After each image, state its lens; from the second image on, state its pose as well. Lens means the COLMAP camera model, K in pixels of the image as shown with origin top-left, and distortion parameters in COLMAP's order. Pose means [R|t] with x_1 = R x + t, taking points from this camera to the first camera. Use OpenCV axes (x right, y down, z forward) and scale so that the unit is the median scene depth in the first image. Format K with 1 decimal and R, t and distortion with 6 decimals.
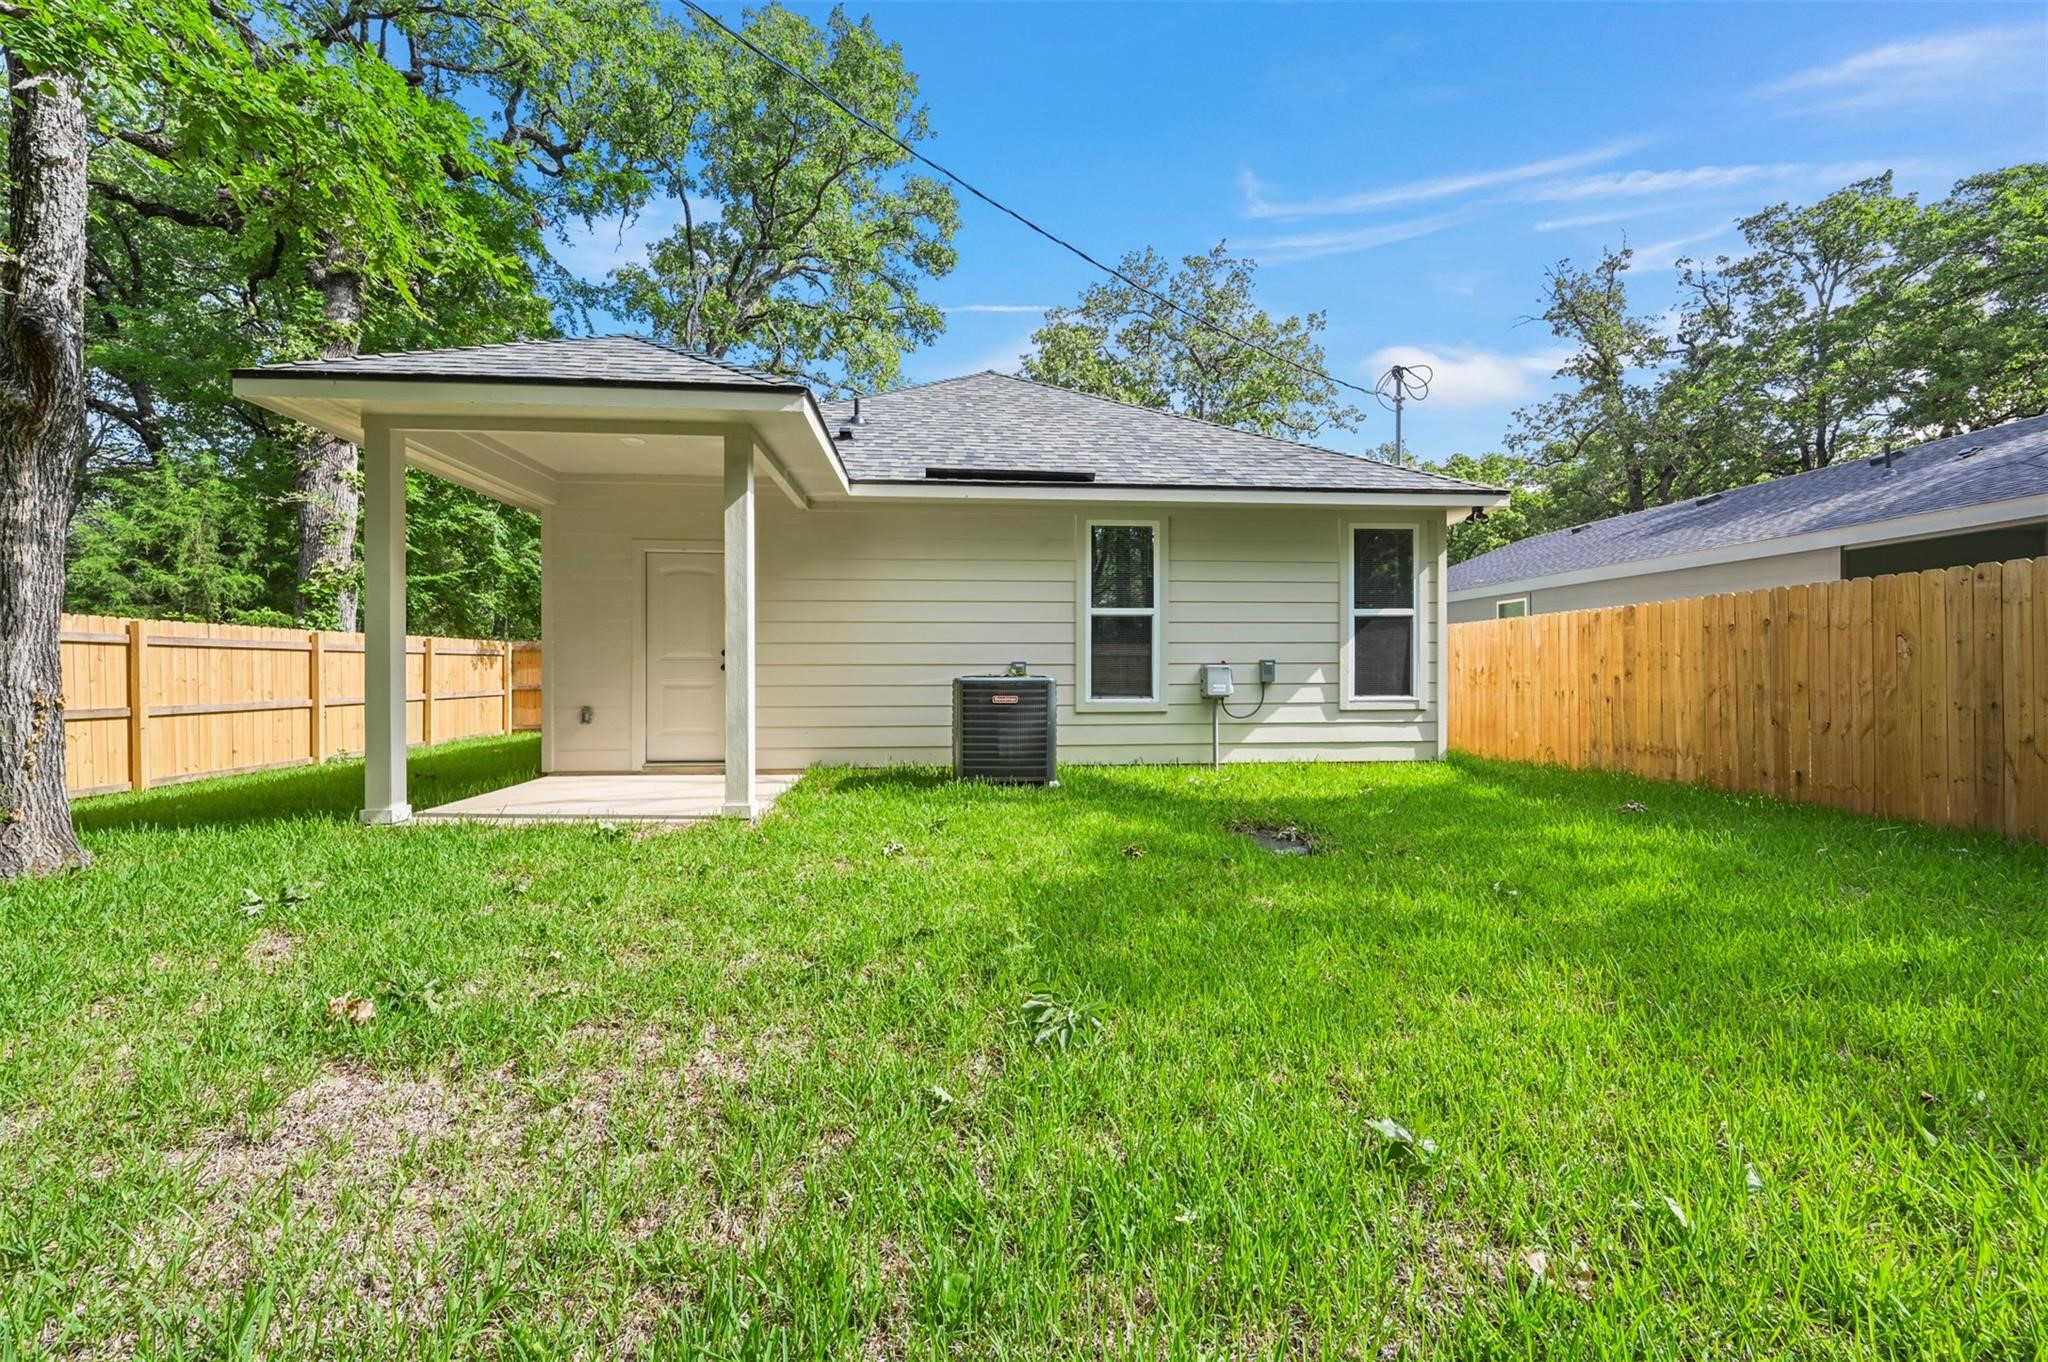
lens RADIAL K [[808.9, 0, 1022.2], [0, 808.9, 682.3], [0, 0, 1]] dist [-0.000198, 0.001430]
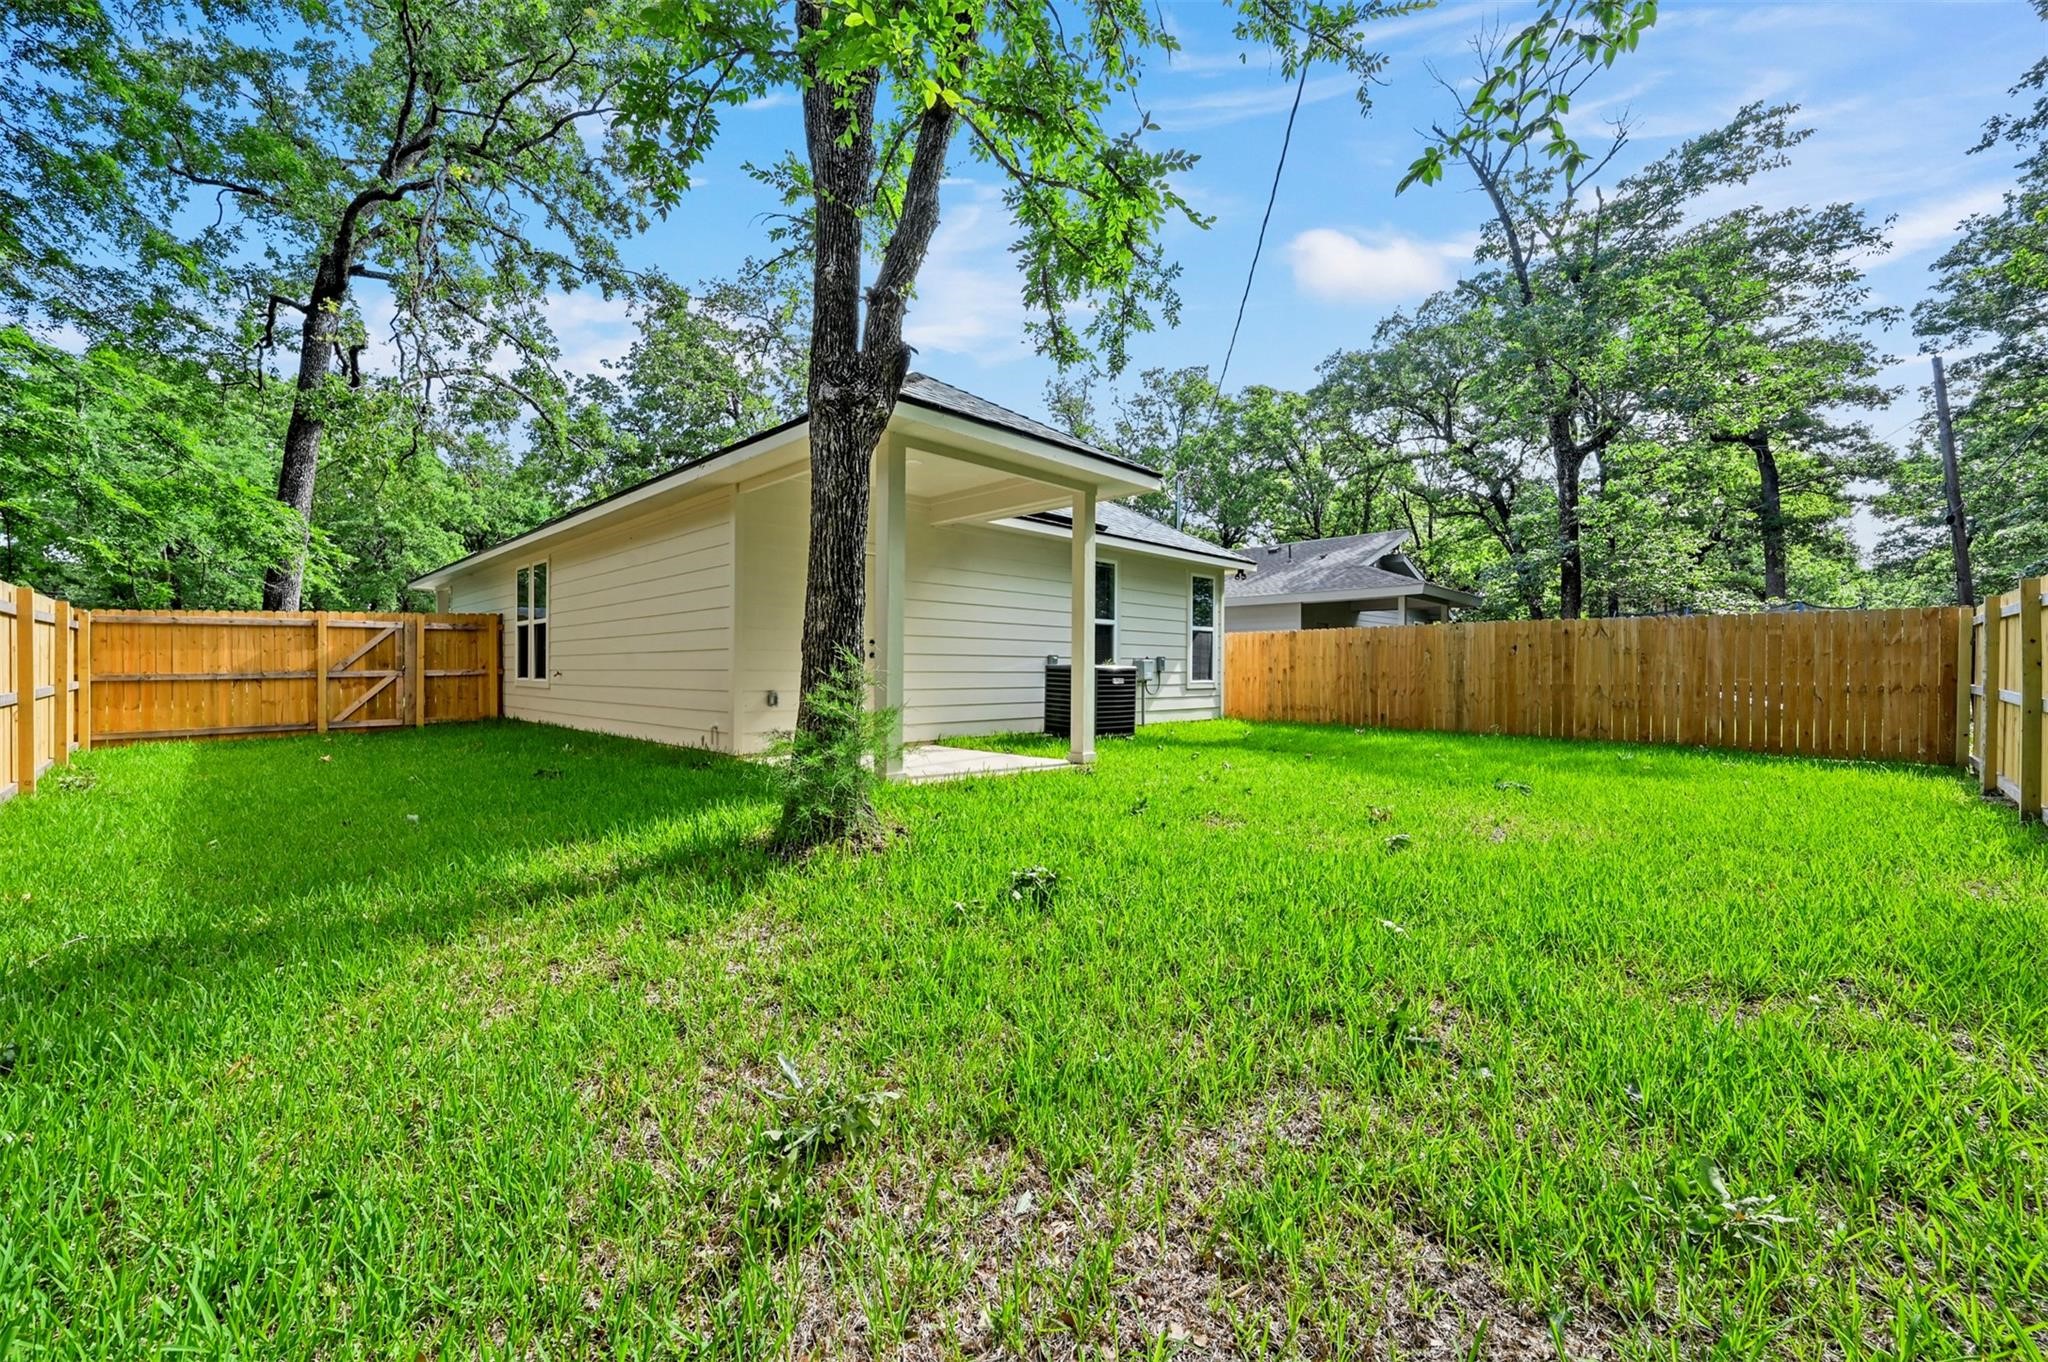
lens RADIAL K [[808.9, 0, 1014.3], [0, 808.9, 675.3], [0, 0, 1]] dist [-0.000198, 0.001430]
pose [[0.761802, 0.002478, 0.647806, -0.906283], [-0.002146, 0.999997, -0.001302, 0.010510], [-0.647807, -0.000399, 0.761804, 0.001880]]
